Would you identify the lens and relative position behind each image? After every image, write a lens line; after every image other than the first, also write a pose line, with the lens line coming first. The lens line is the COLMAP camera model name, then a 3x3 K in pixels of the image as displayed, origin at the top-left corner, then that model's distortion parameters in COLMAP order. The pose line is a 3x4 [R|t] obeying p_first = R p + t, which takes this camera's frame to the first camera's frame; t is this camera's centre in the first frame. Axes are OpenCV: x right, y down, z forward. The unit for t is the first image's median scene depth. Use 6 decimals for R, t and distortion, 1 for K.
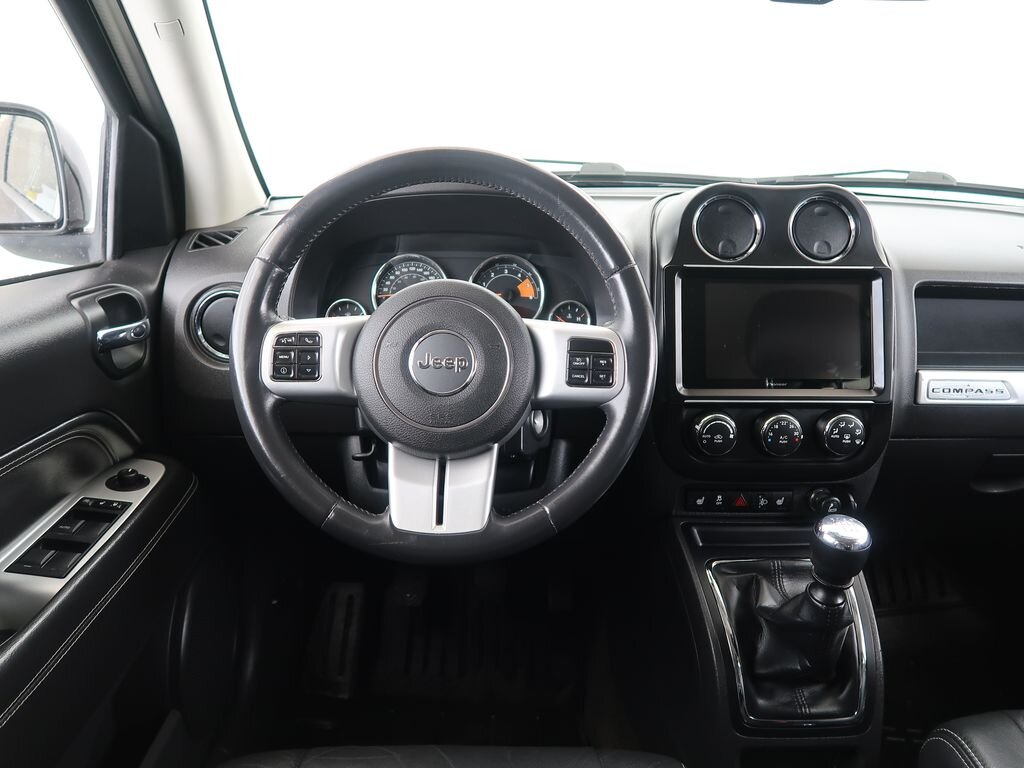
lens RADIAL K [[819.2, 0, 512.0], [0, 819.2, 384.0], [0, 0, 1]] dist [-0.002439, 0.000615]
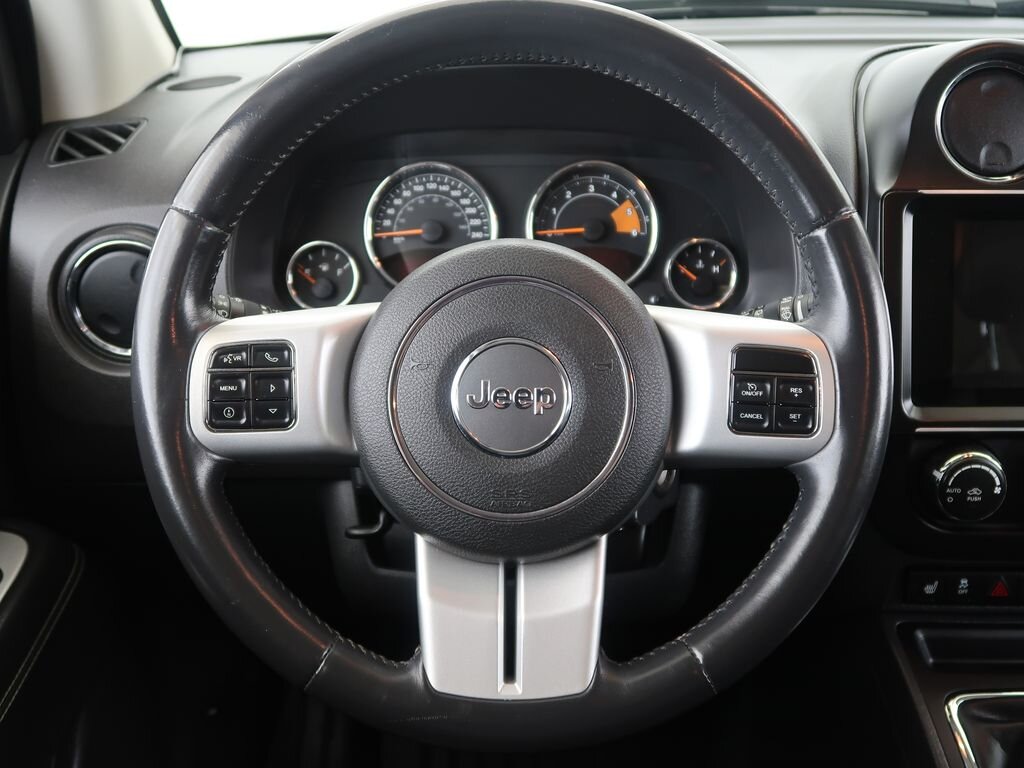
lens RADIAL K [[1204.9, 0, 512.0], [0, 1204.9, 384.0], [0, 0, 1]] dist [0.024003, -0.028383]
pose [[0.999783, -0.008844, -0.018870, -0.066471], [0.010640, 0.995197, 0.097309, -0.112345], [0.017918, -0.097489, 0.995075, 0.174506]]
